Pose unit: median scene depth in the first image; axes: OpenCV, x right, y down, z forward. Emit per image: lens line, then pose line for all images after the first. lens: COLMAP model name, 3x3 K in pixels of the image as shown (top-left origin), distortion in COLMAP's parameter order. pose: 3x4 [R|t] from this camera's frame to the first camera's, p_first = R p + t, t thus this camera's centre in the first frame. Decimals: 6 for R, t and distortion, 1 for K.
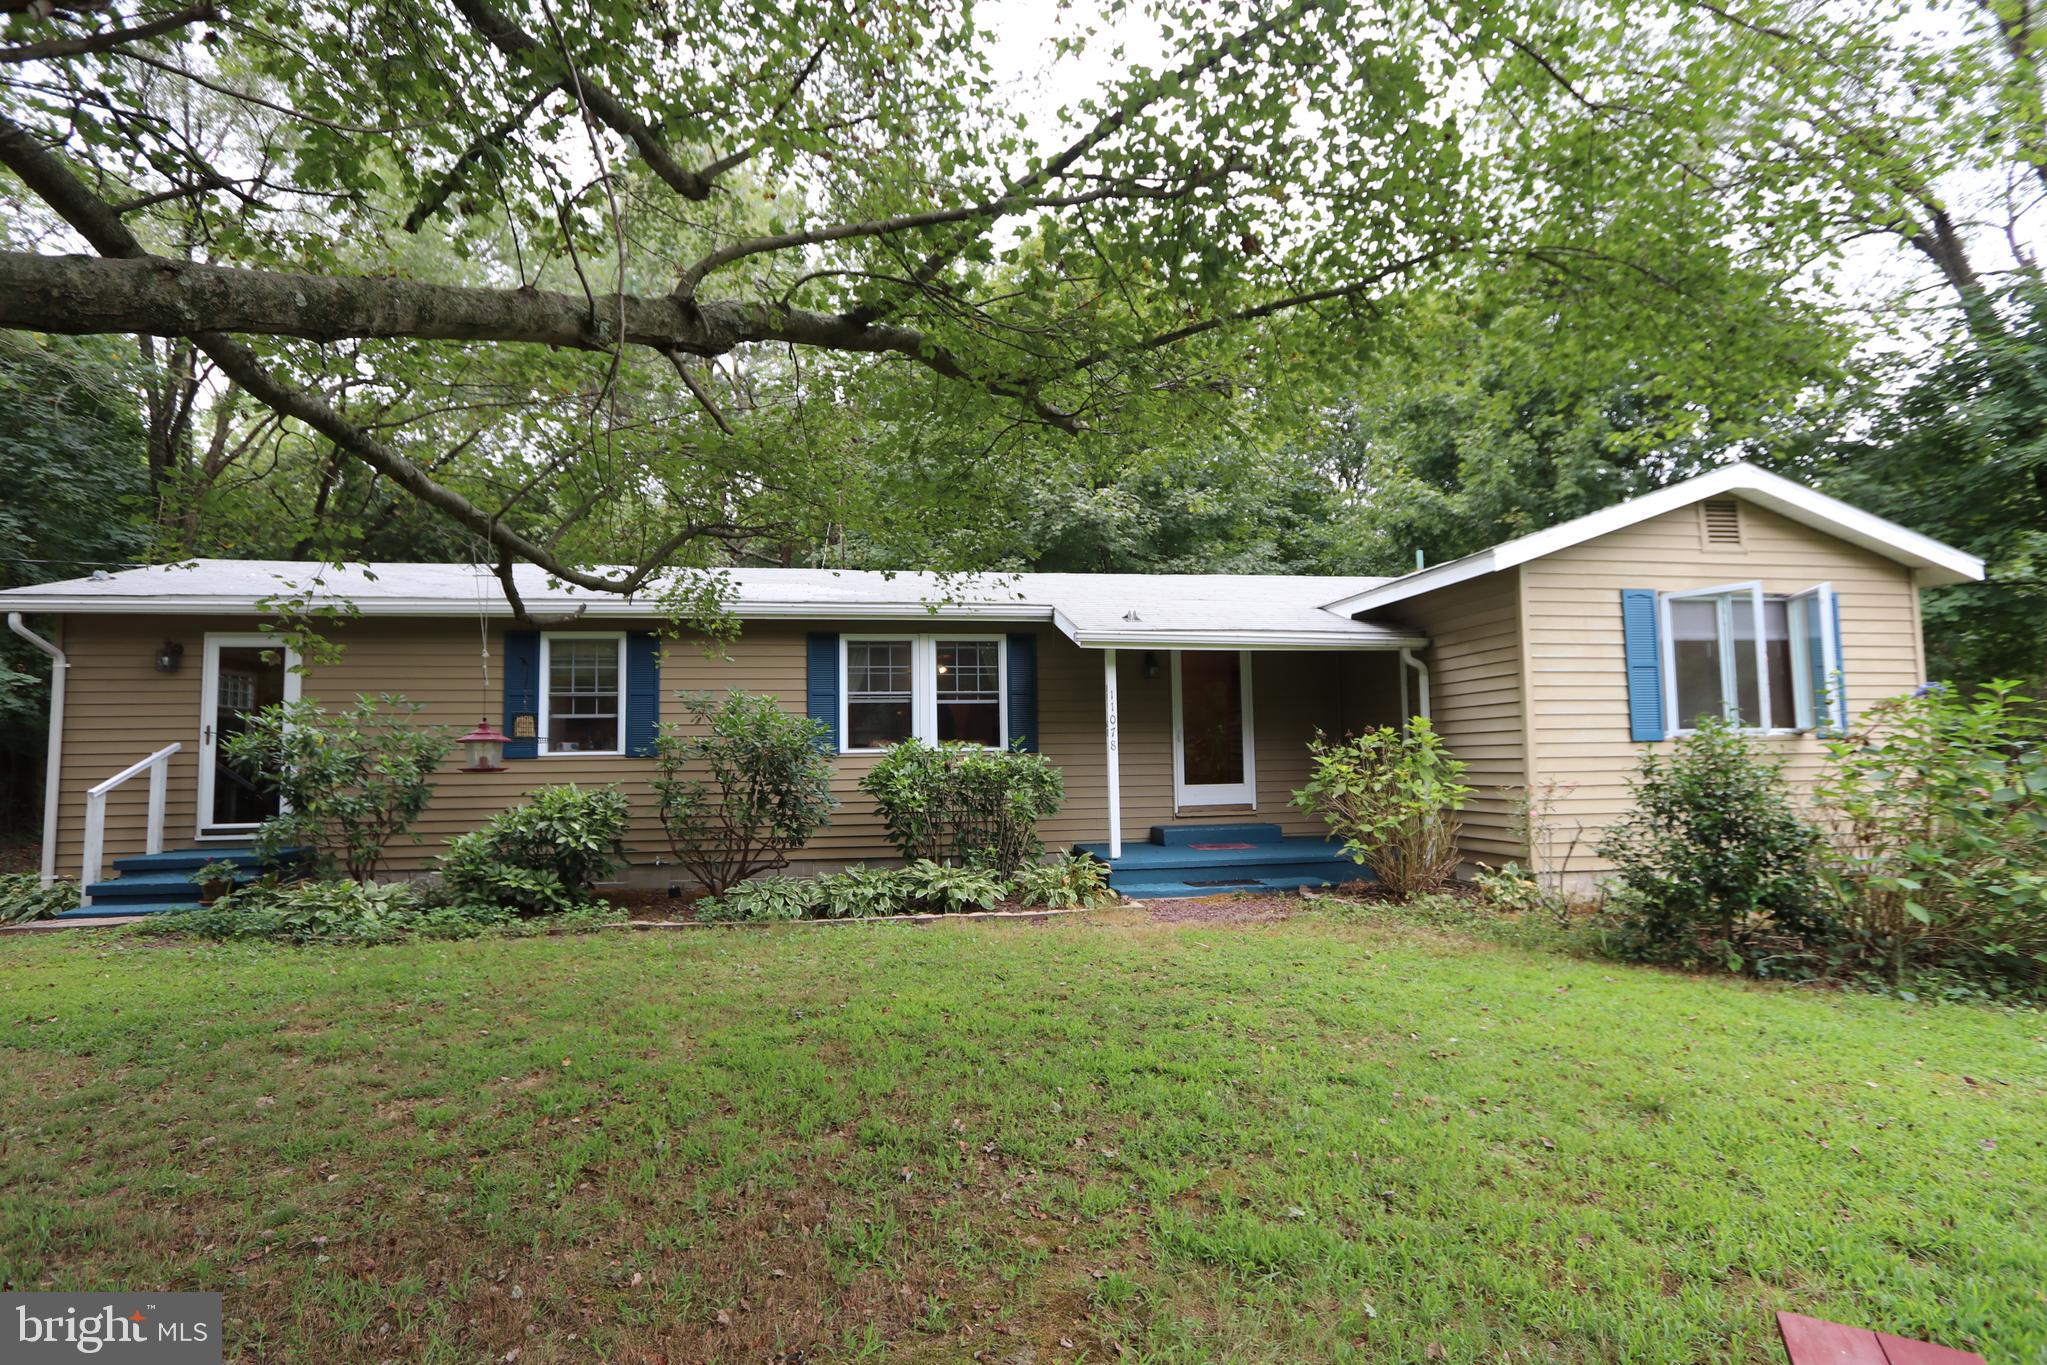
lens RADIAL K [[938.1, 0, 1013.7], [0, 938.1, 696.4], [0, 0, 1]] dist [-0.004269, 0.000202]
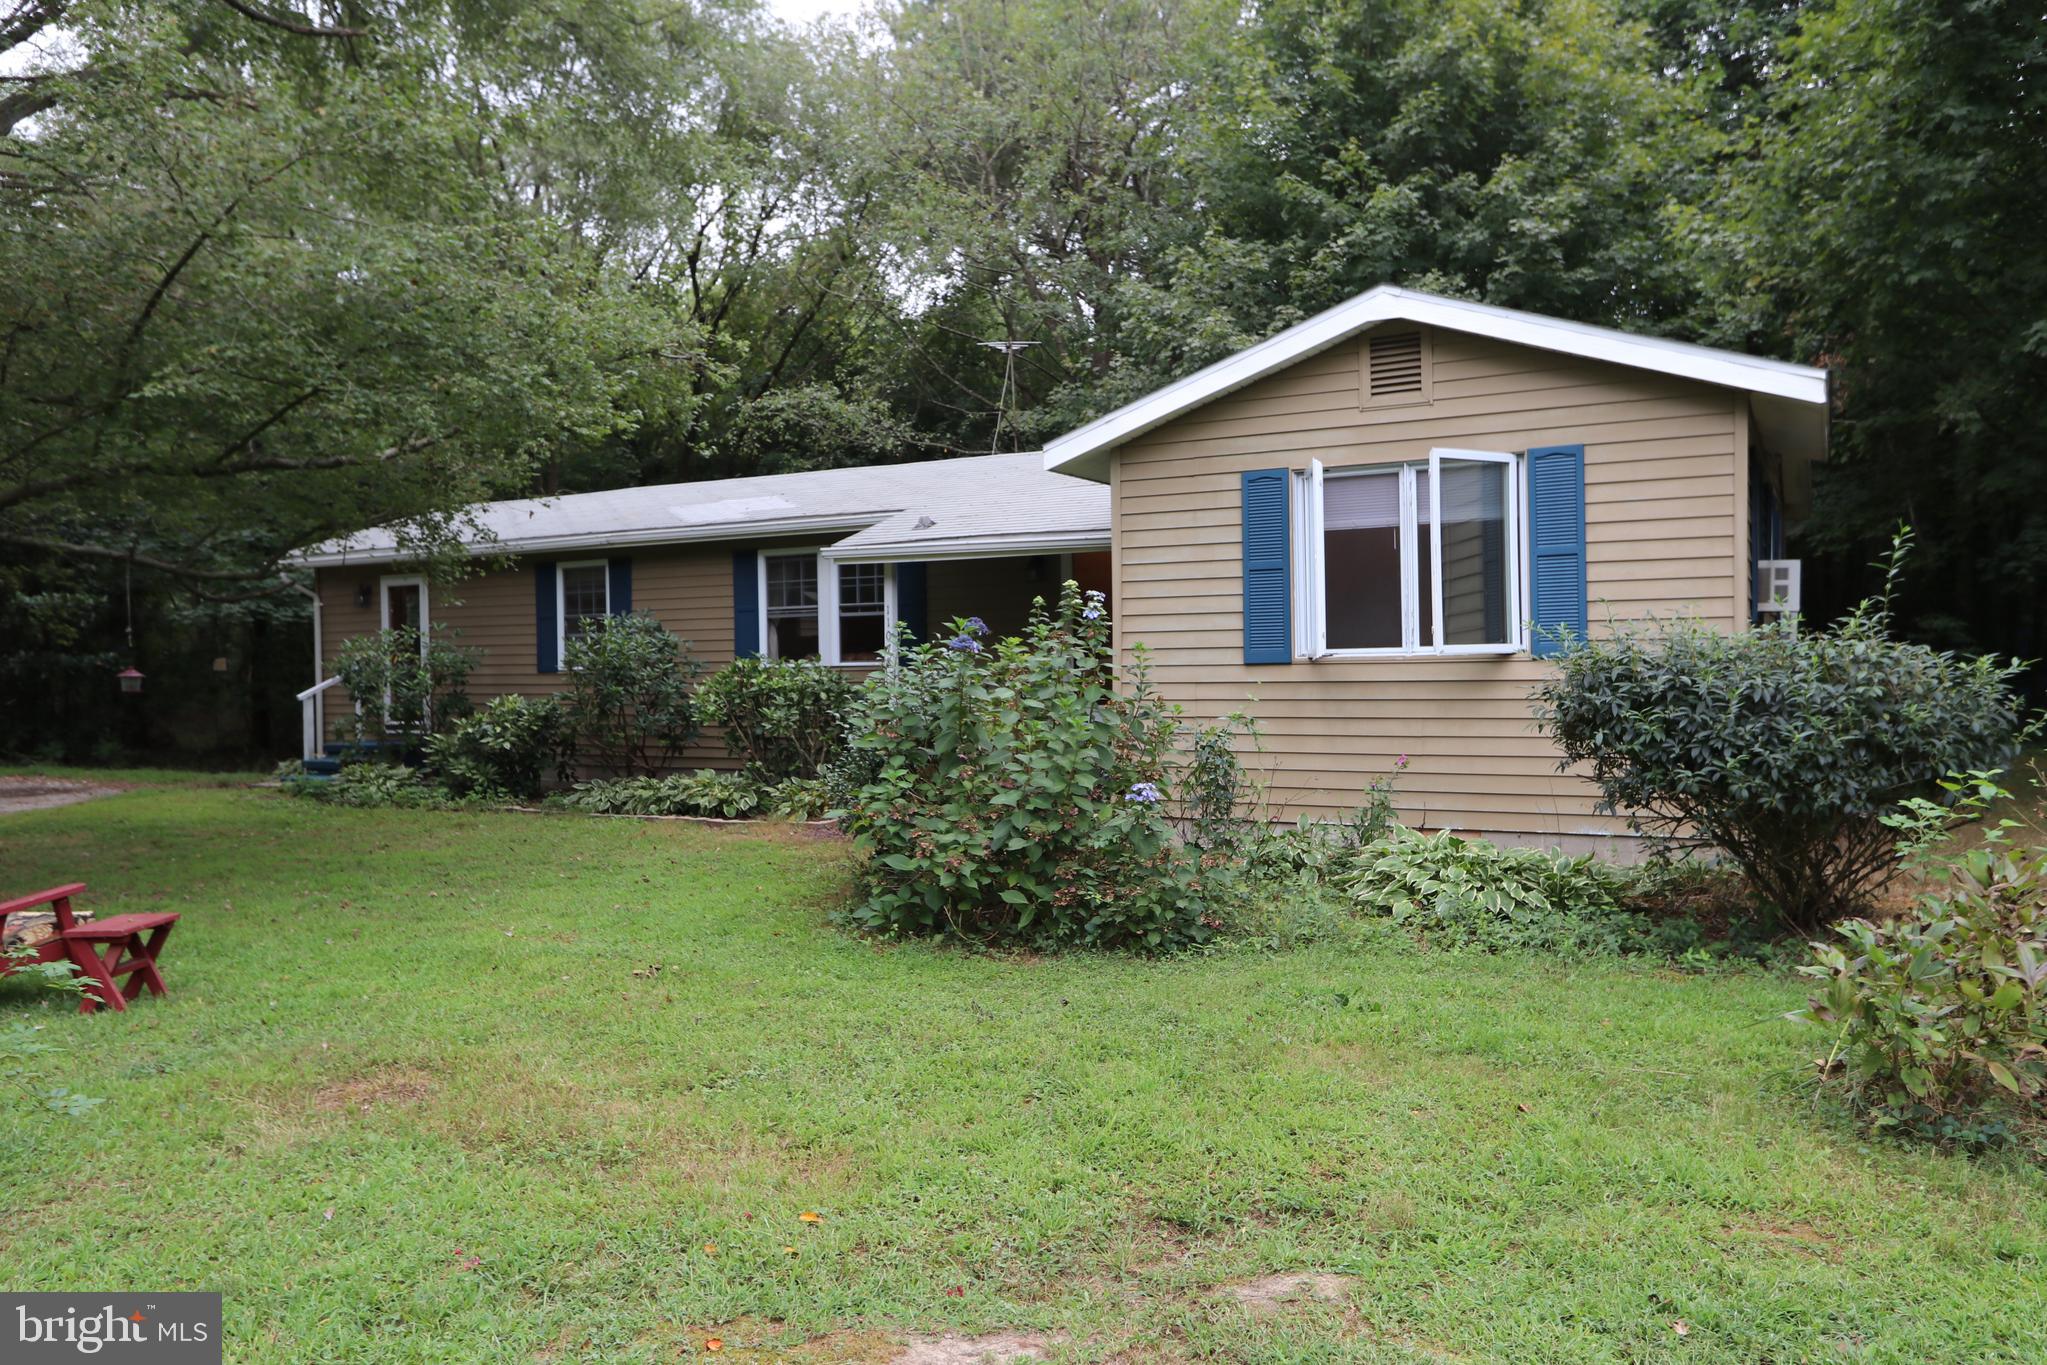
lens RADIAL K [[1597.7, 0, 1028.8], [0, 1597.7, 683.7], [0, 0, 1]] dist [-0.030385, 0.000240]
pose [[0.773987, 0.009386, -0.633131, 1.276569], [0.048017, 0.996141, 0.073467, -0.040784], [0.631378, -0.087264, 0.770550, -0.157799]]
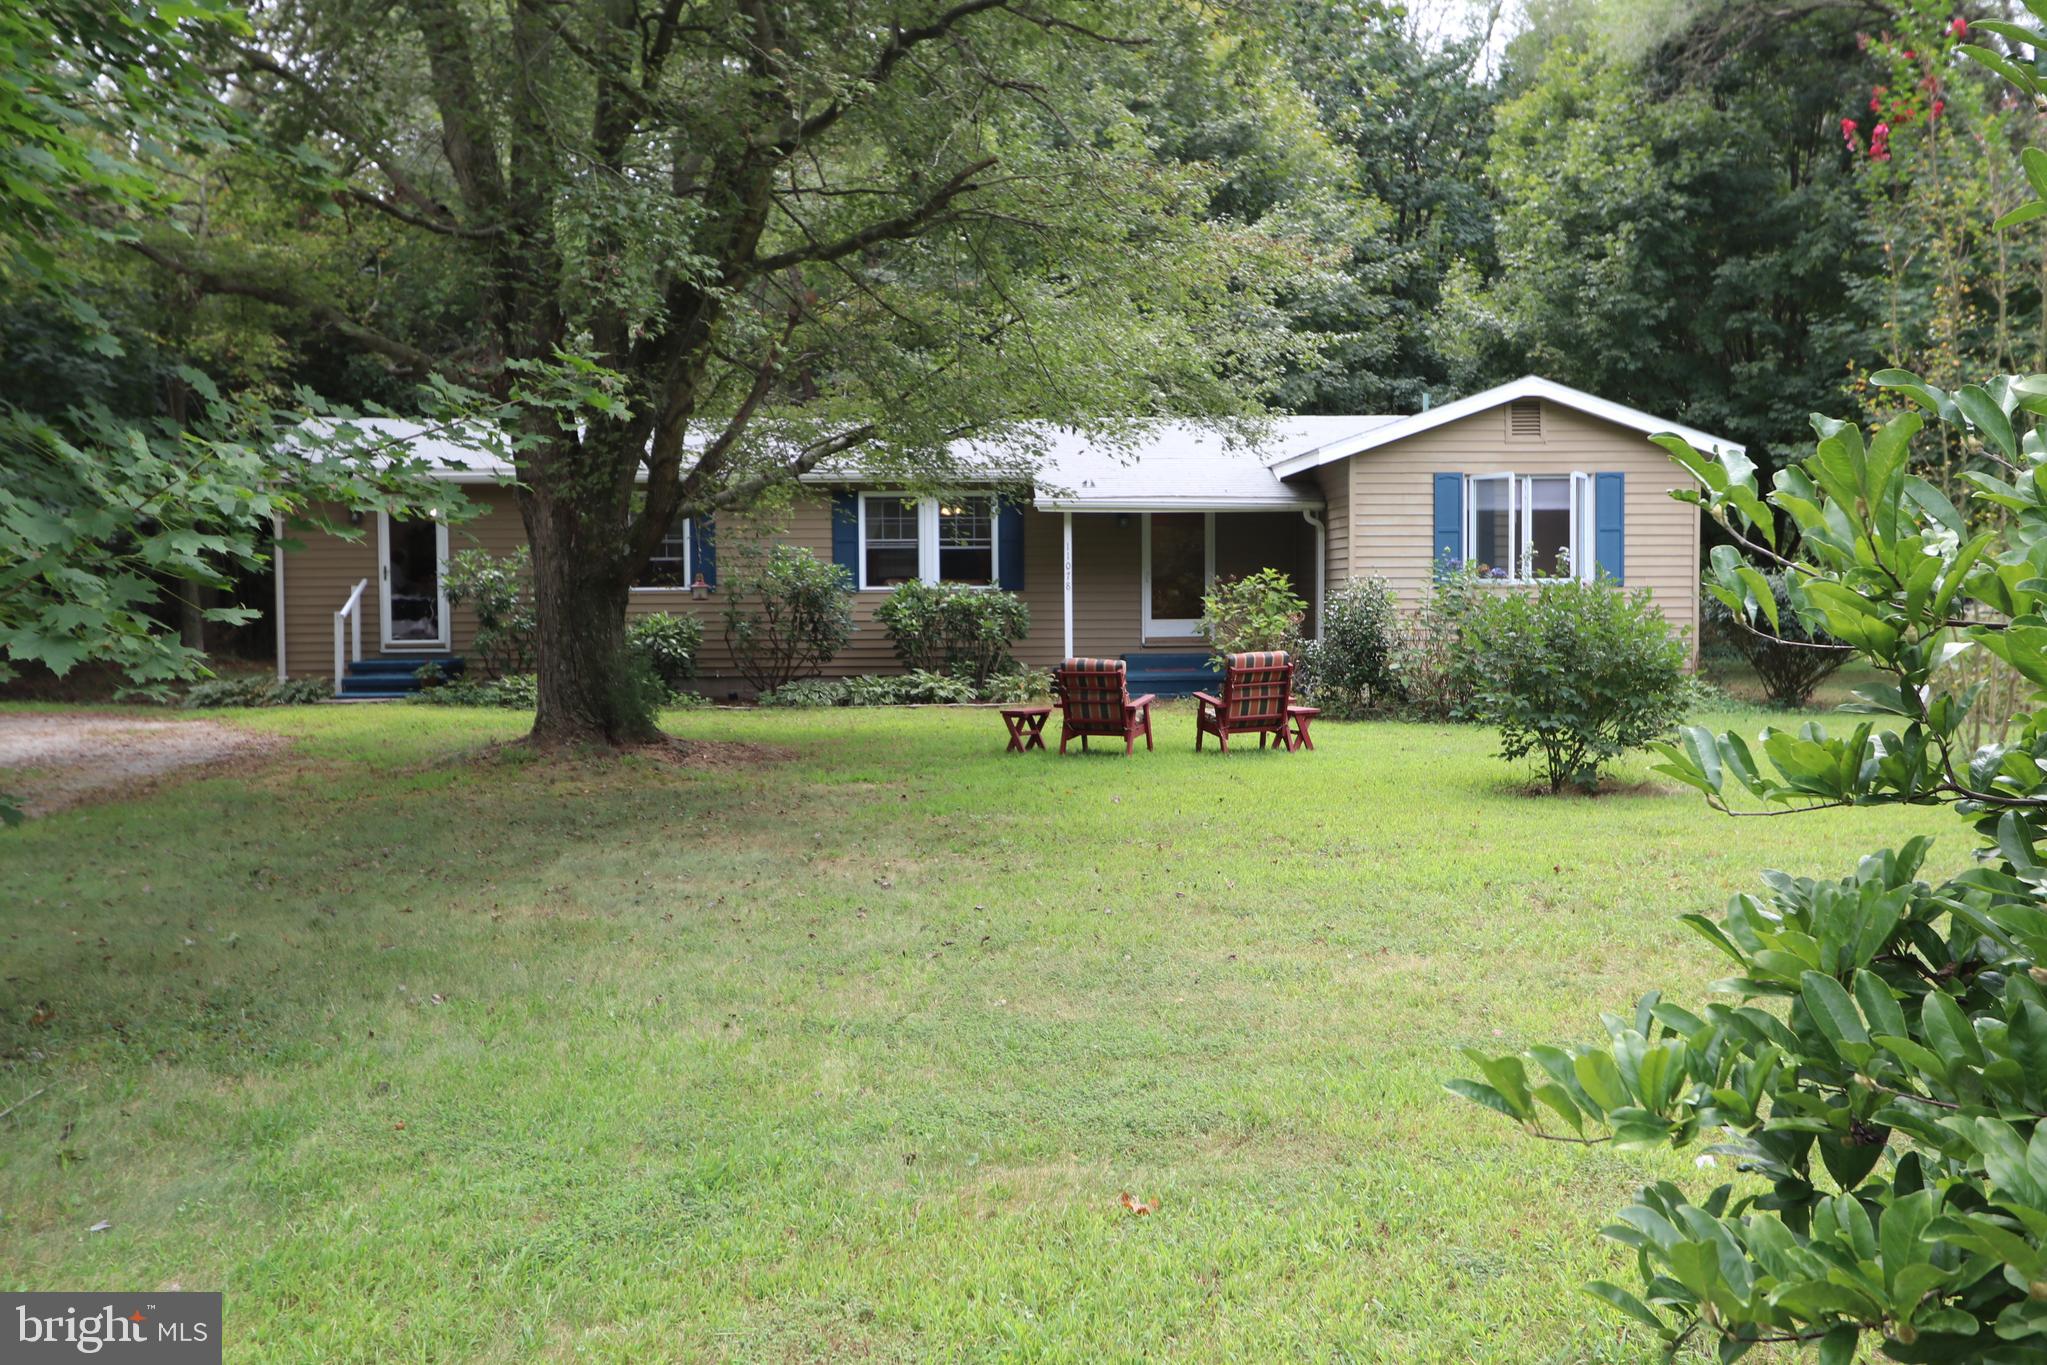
lens RADIAL K [[1865.6, 0, 1052.3], [0, 1865.6, 697.6], [0, 0, 1]] dist [-0.024628, -0.050234]
pose [[0.995284, 0.013941, -0.095994, 0.342796], [-0.002244, 0.992662, 0.120897, -0.108465], [0.096975, -0.120112, 0.988013, -1.593122]]
